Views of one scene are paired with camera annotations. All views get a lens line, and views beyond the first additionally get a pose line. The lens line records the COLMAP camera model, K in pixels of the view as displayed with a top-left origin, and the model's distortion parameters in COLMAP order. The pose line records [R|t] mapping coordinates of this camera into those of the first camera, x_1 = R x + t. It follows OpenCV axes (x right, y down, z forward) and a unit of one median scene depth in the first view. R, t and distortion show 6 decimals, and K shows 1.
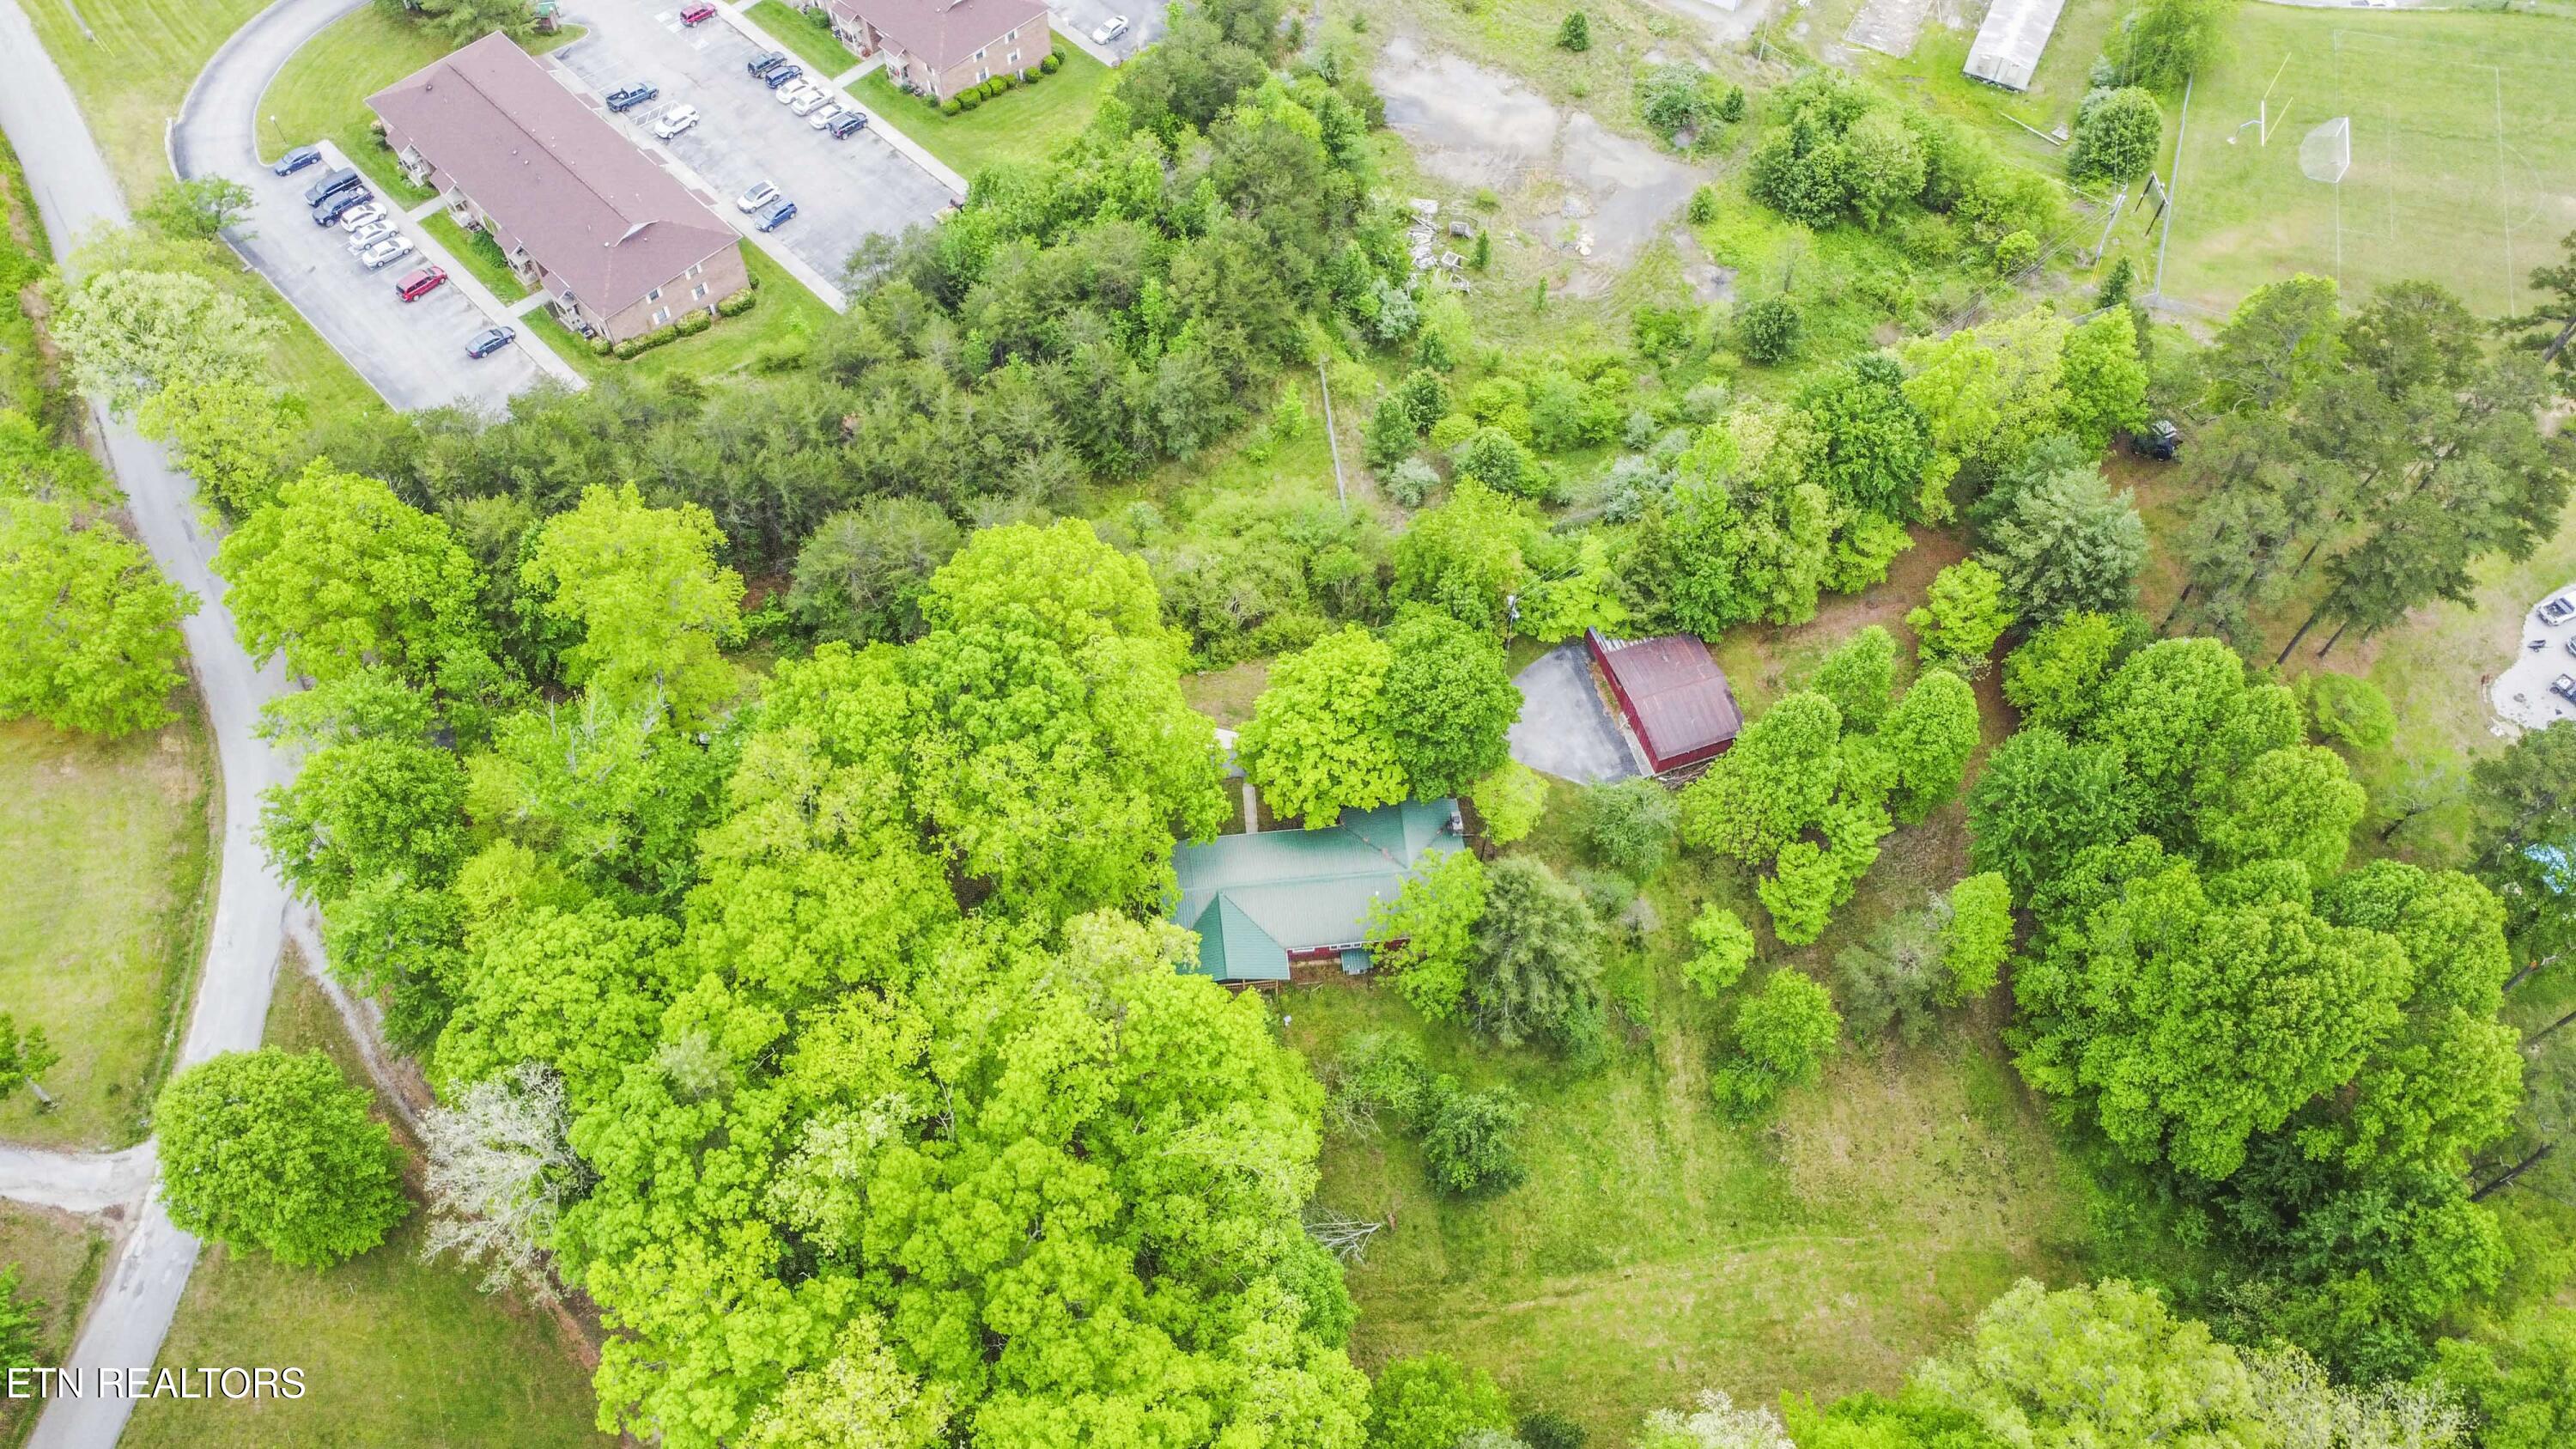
lens RADIAL K [[1894.6, 0, 1274.9], [0, 1894.6, 750.5], [0, 0, 1]] dist [-0.169336, 0.254643]
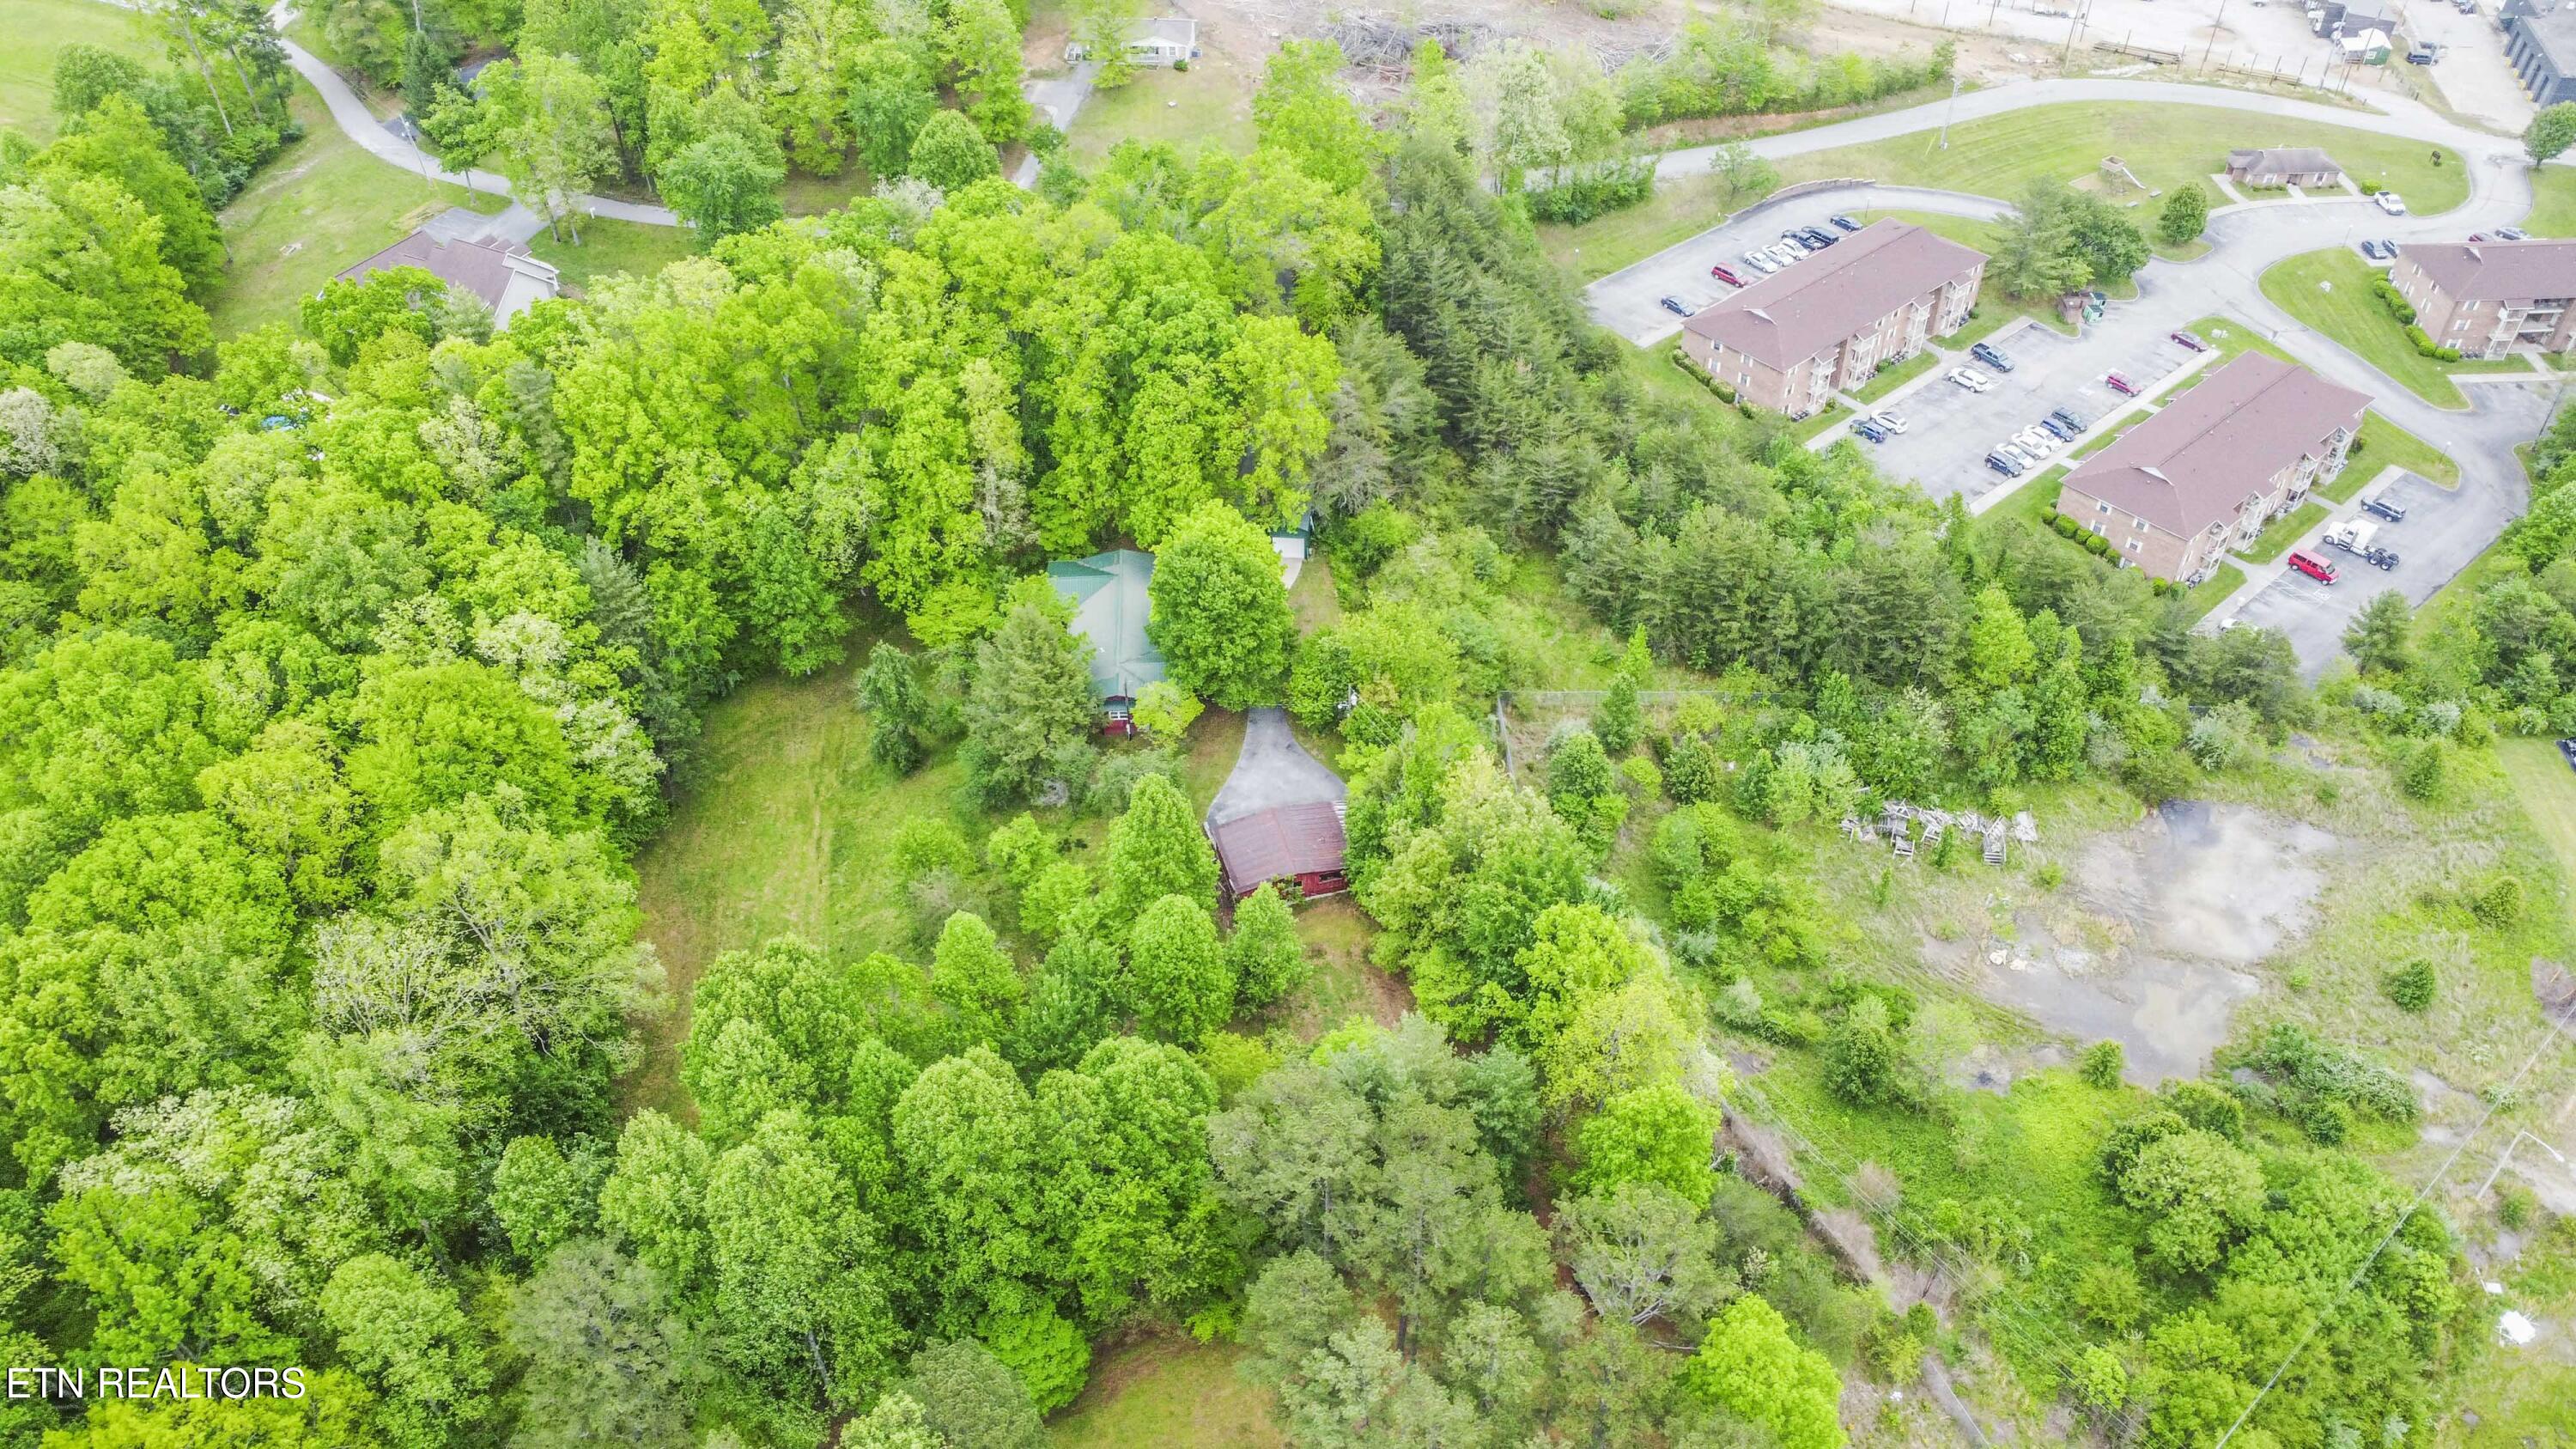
lens RADIAL K [[1895.8, 0, 1284.0], [0, 1895.8, 741.0], [0, 0, 1]] dist [-0.143227, 0.195093]
pose [[-0.055255, 0.655664, -0.753028, 0.834412], [-0.837069, 0.380710, 0.392907, -0.406972], [0.544300, 0.652047, 0.527800, 0.346215]]
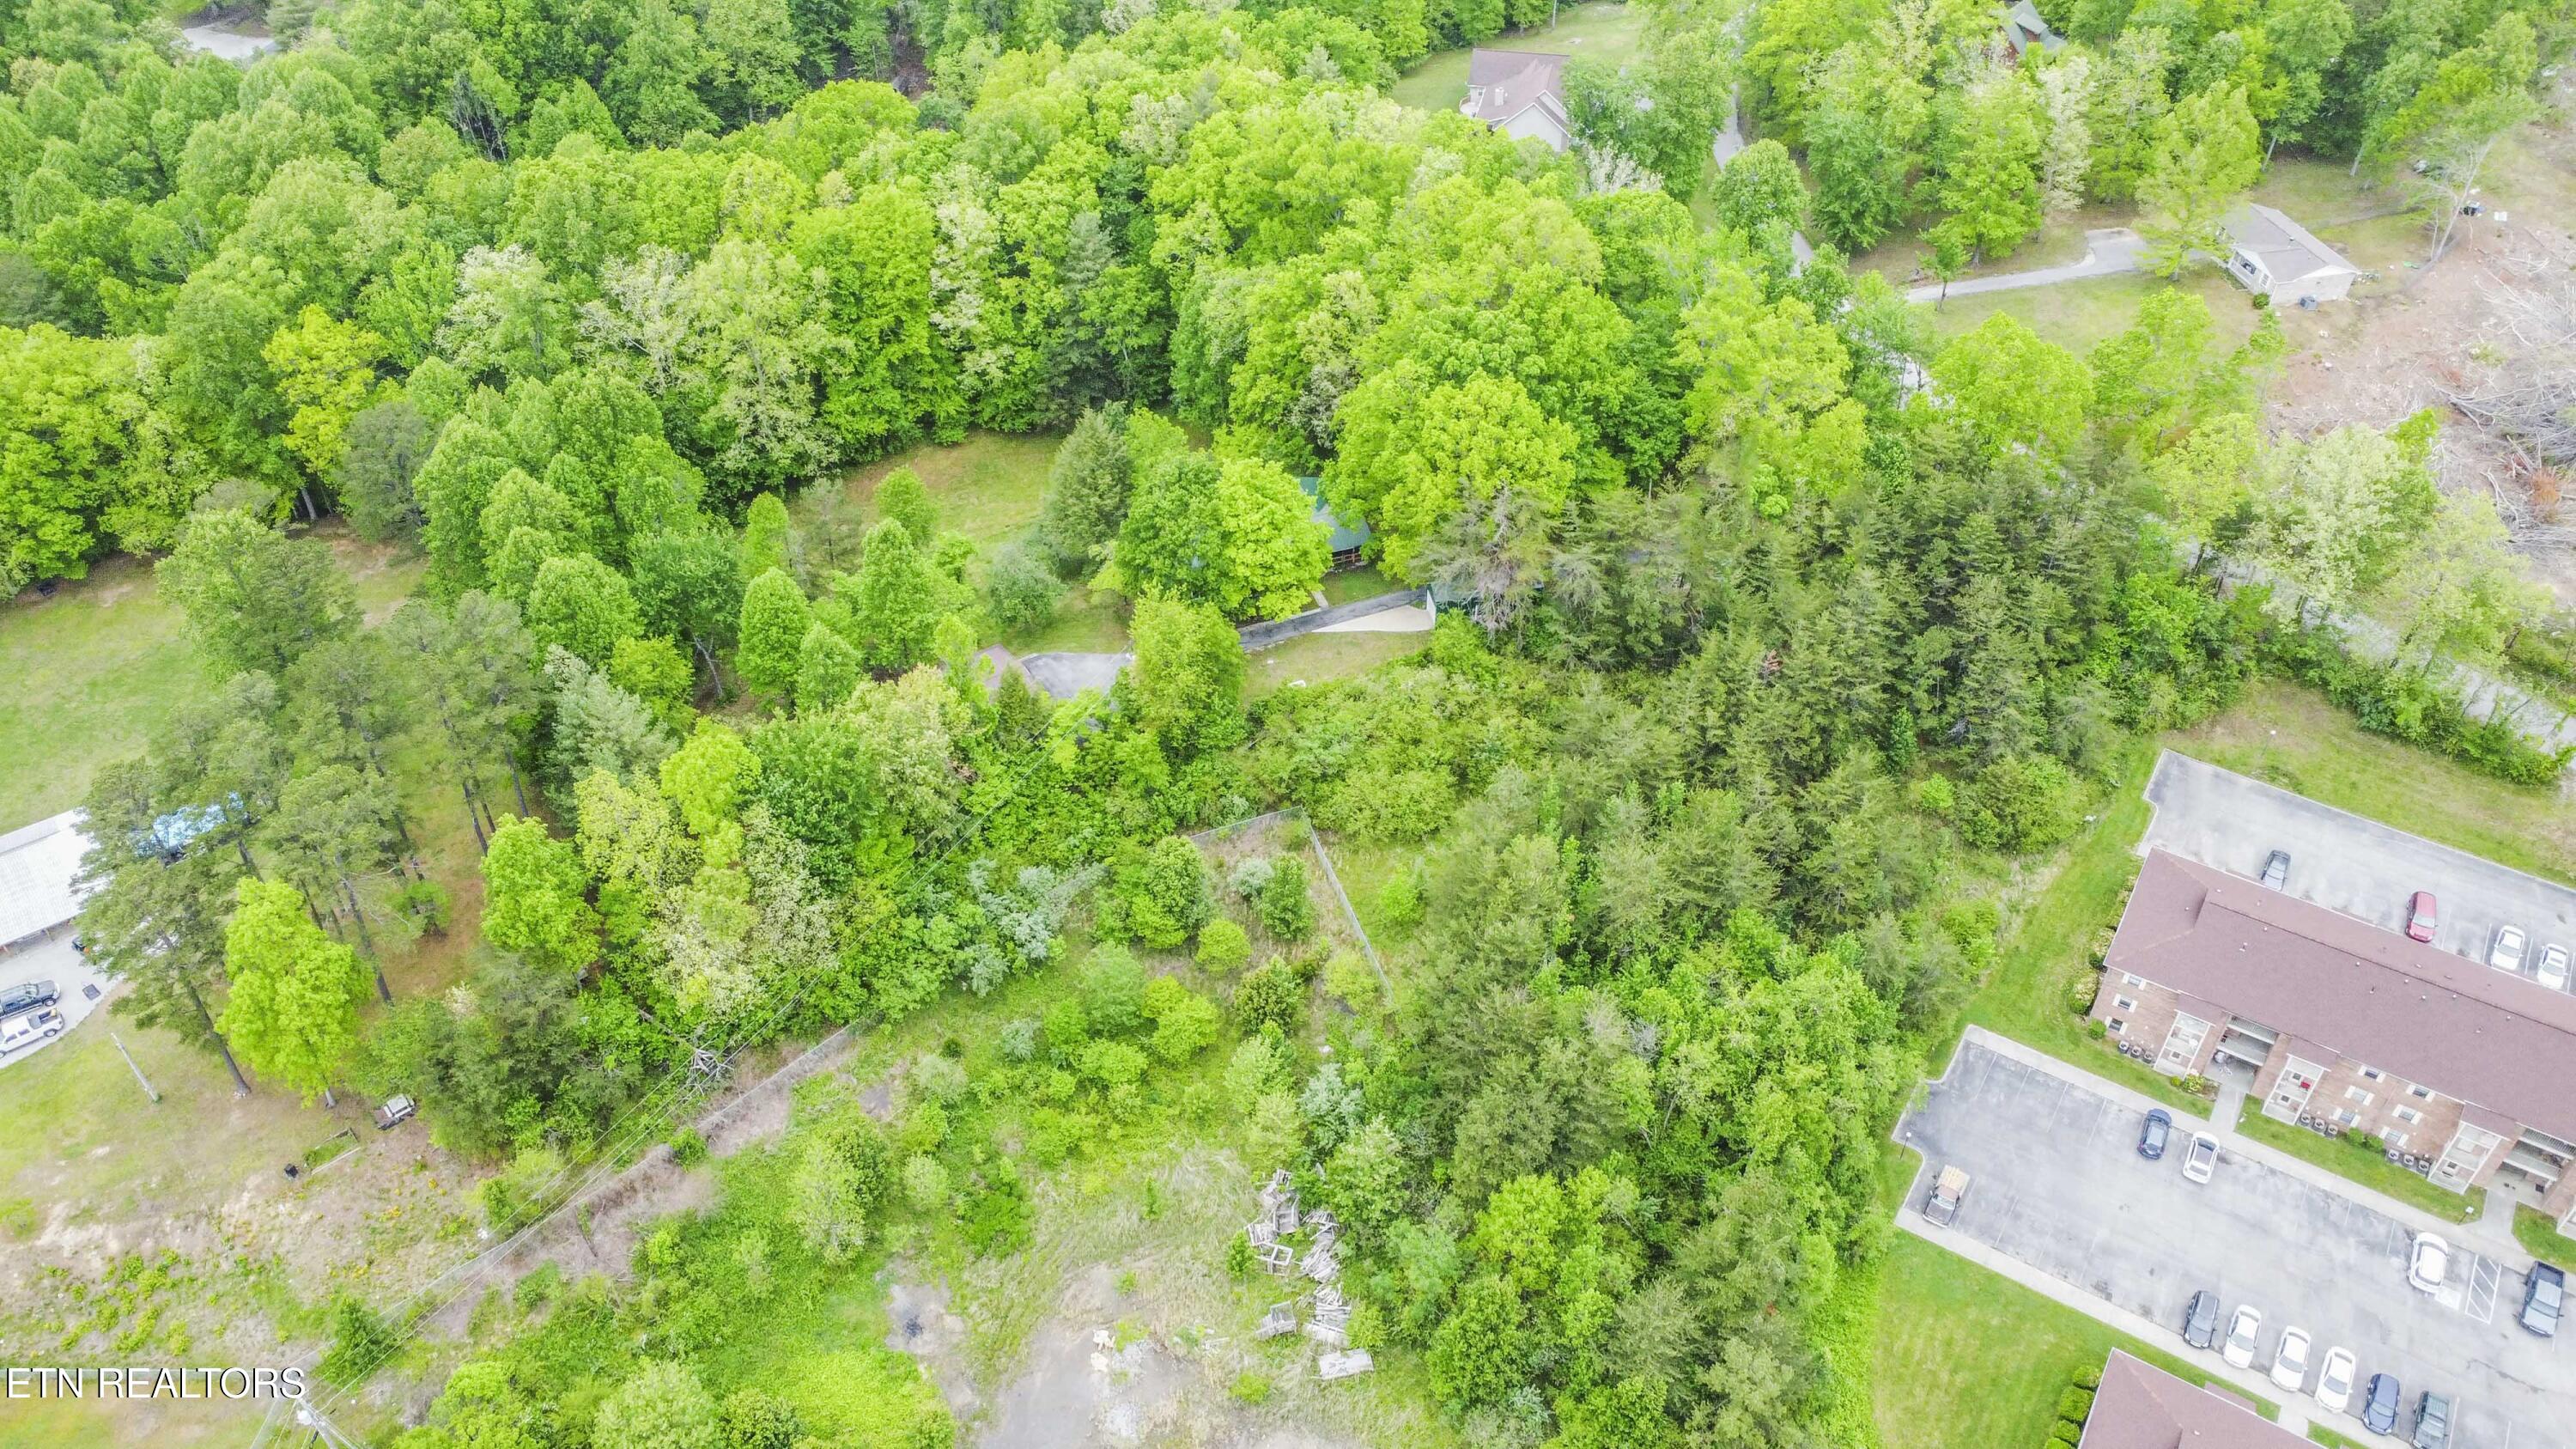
lens RADIAL K [[1895.8, 0, 1284.0], [0, 1895.8, 741.0], [0, 0, 1]] dist [-0.143227, 0.195093]
pose [[-0.973854, 0.156247, -0.164913, 0.199753], [-0.187720, -0.144620, 0.971517, -1.042050], [0.127947, 0.977073, 0.170170, 0.737378]]
